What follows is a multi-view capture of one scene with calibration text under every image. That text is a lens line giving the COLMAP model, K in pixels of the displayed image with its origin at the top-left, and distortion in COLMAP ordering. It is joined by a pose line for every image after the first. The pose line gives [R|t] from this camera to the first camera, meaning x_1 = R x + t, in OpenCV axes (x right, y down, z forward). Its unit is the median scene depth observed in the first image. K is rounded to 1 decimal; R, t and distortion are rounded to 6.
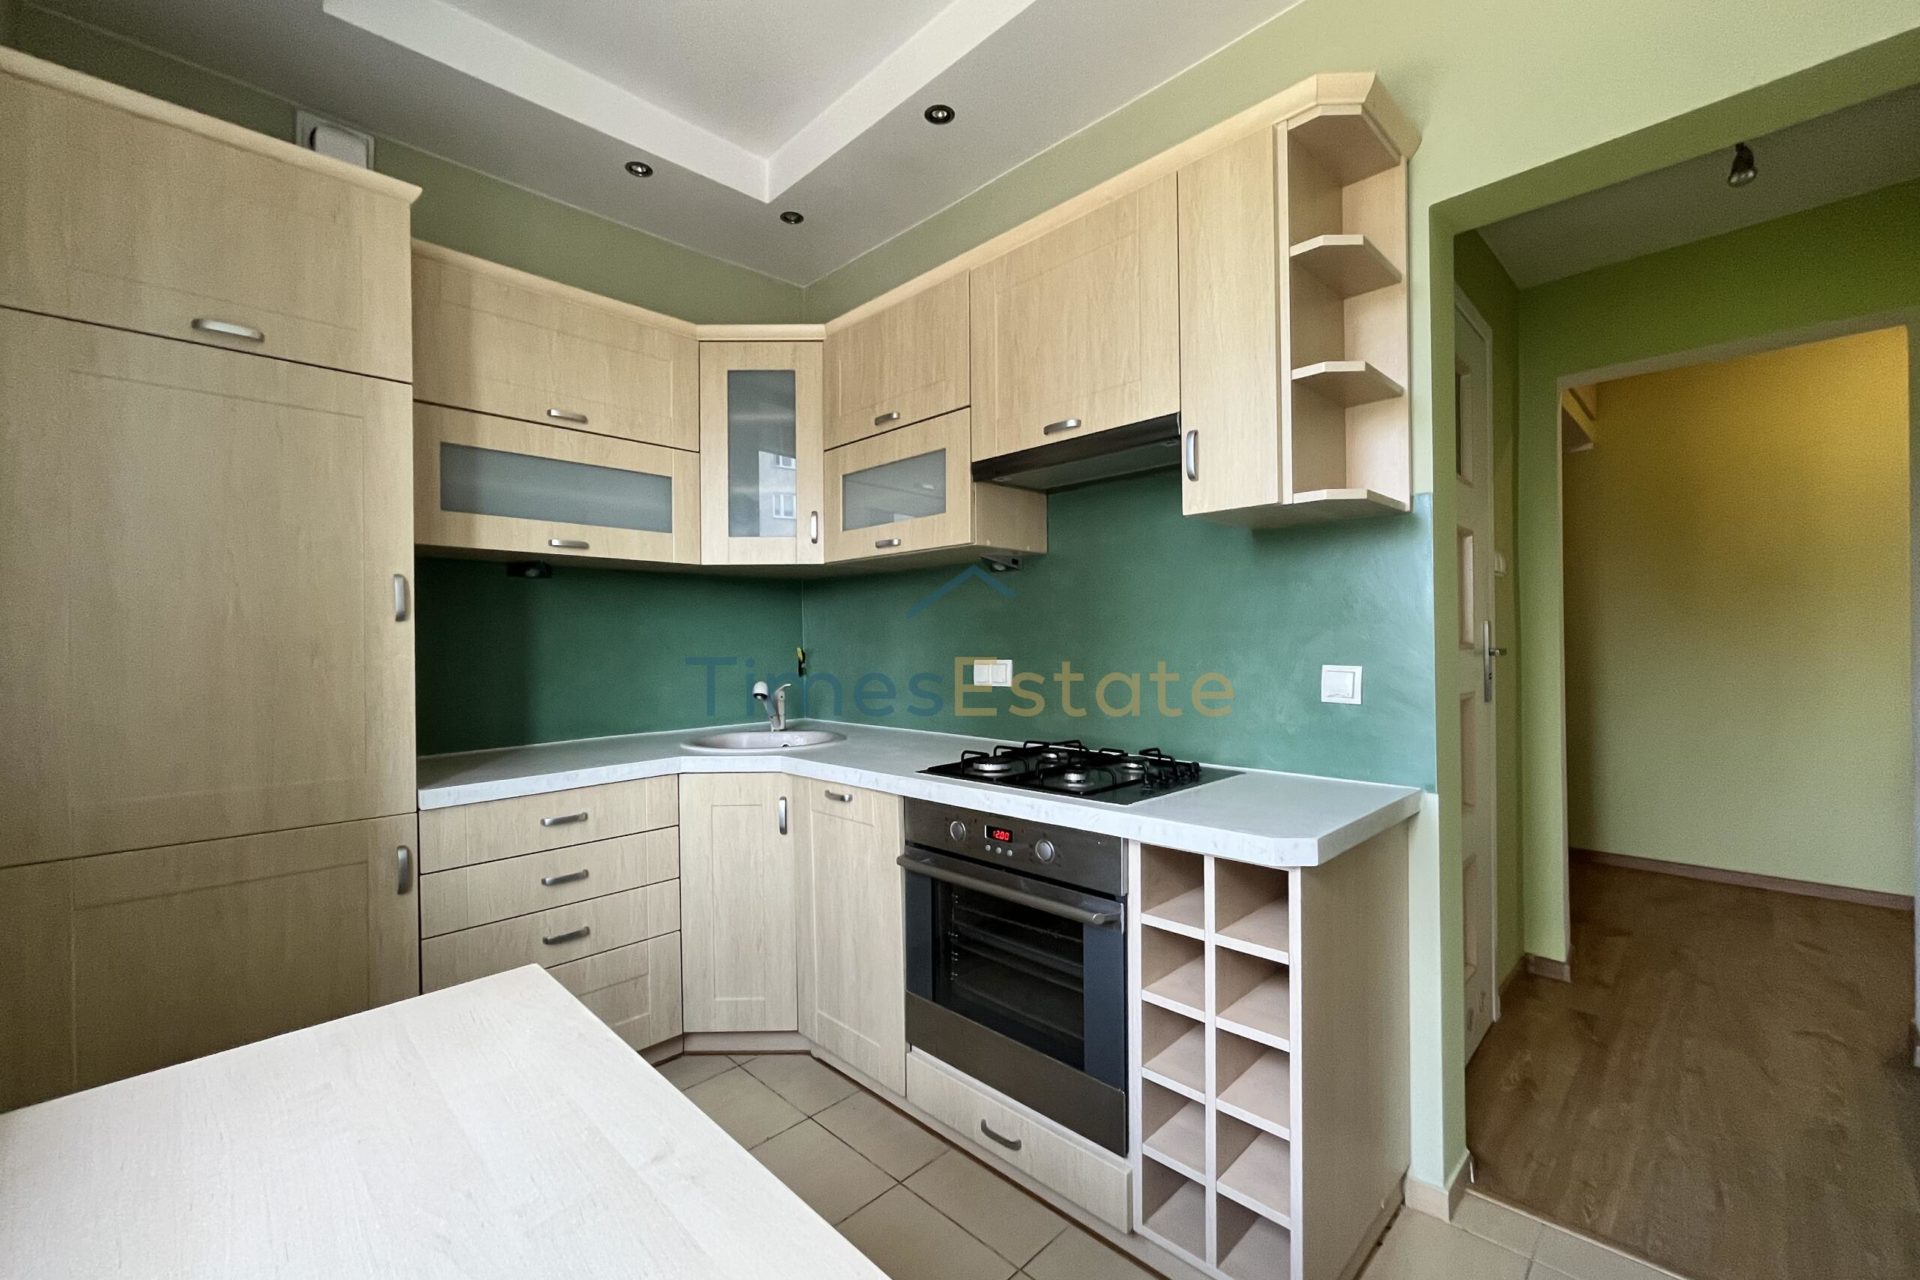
lens RADIAL K [[761.9, 0, 960.0], [0, 761.9, 640.0], [0, 0, 1]] dist [-0.001567, -0.000198]
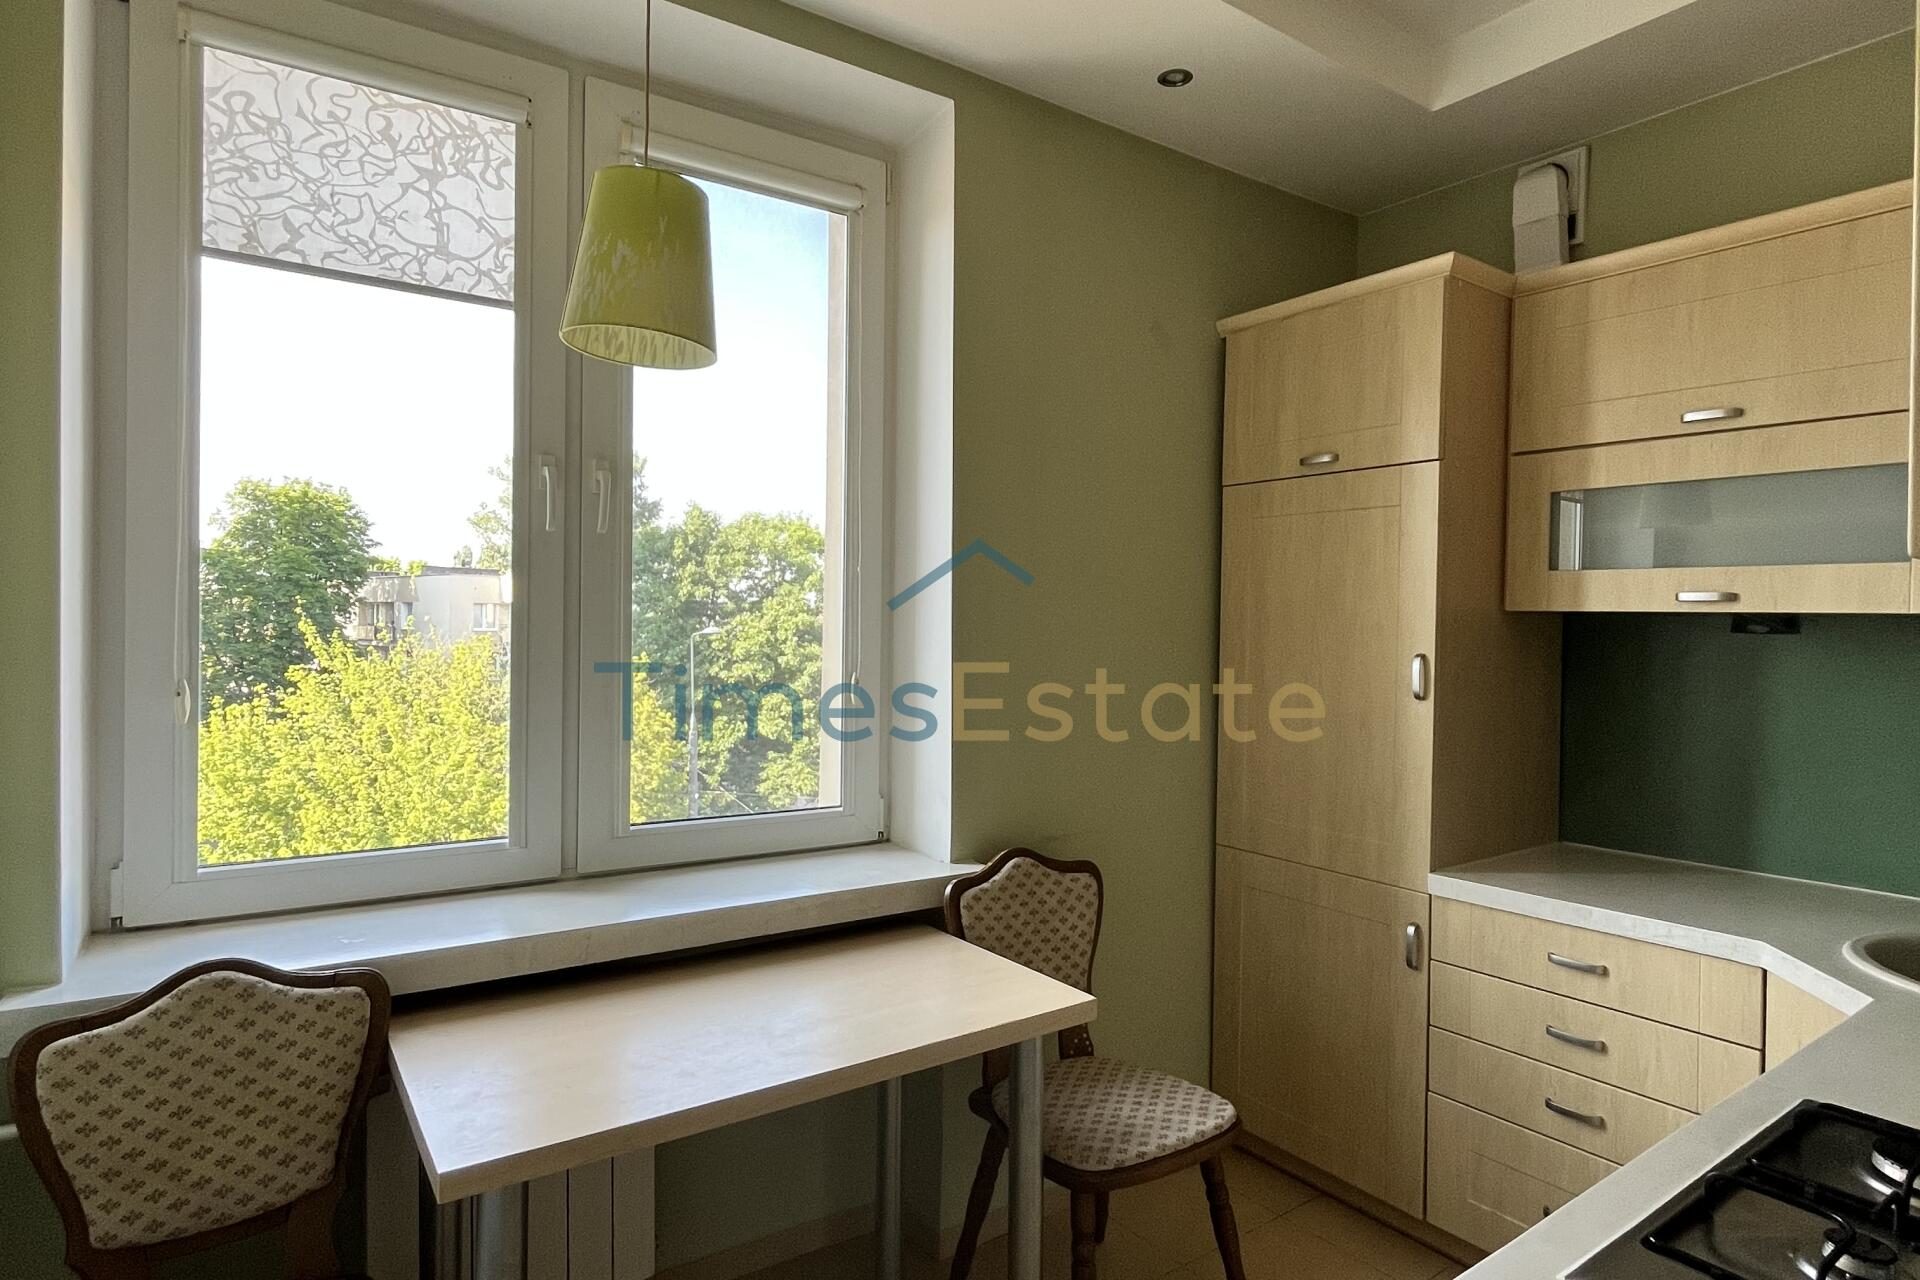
lens RADIAL K [[1031.6, 0, 960.0], [0, 1031.6, 640.0], [0, 0, 1]] dist [-0.000675, -0.000411]
pose [[-0.146941, 0.027096, -0.988774, 0.675686], [-0.013742, 0.999472, 0.029431, -0.132191], [0.989050, 0.017912, -0.146491, 0.576464]]
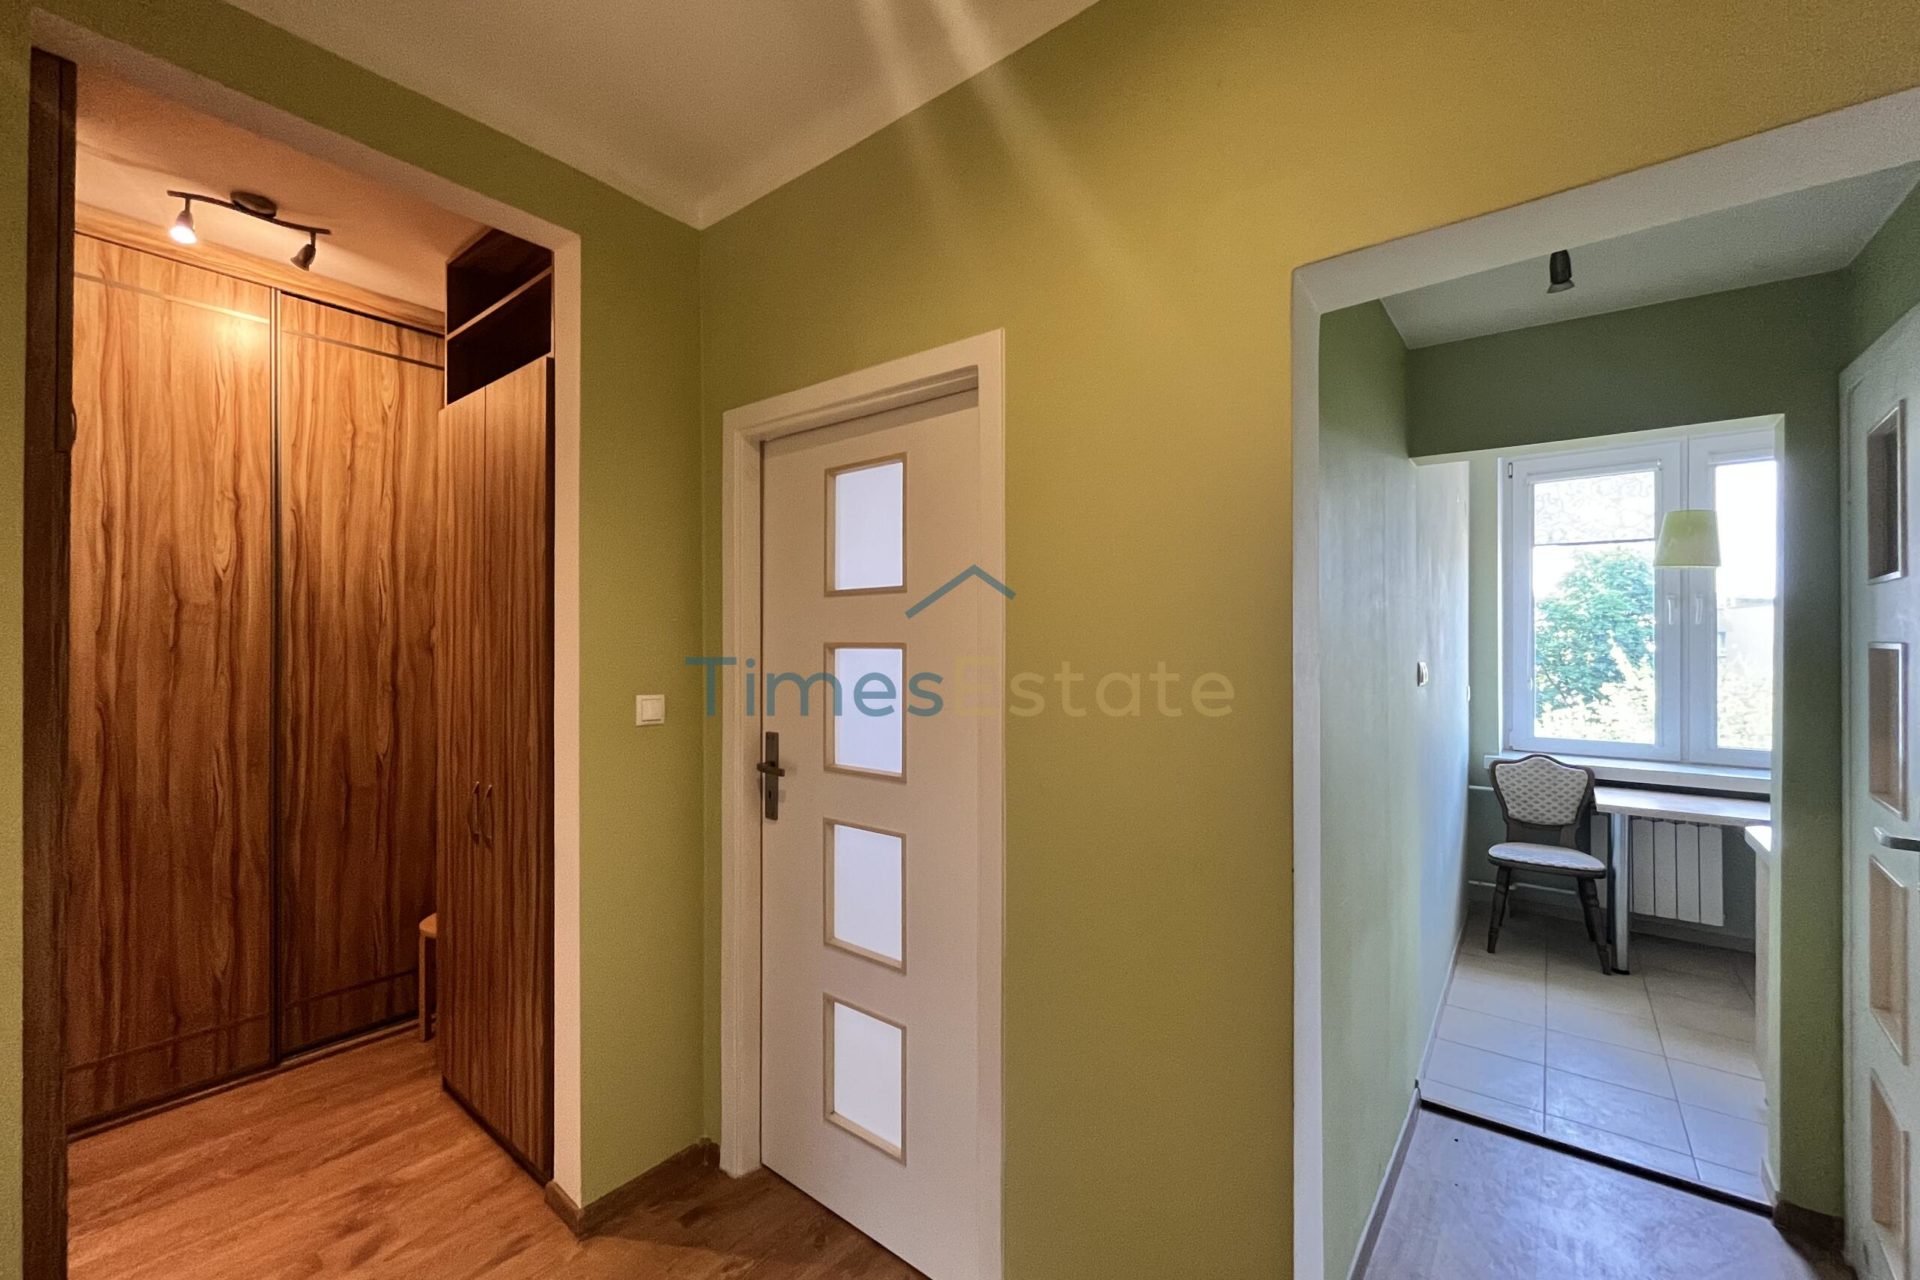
lens RADIAL K [[761.9, 0, 960.0], [0, 761.9, 640.0], [0, 0, 1]] dist [-0.001567, -0.000198]
pose [[-0.989881, 0.014399, -0.141169, 1.347872], [0.014762, 0.999890, -0.001531, -0.166468], [0.141132, -0.003599, -0.989984, 1.244891]]
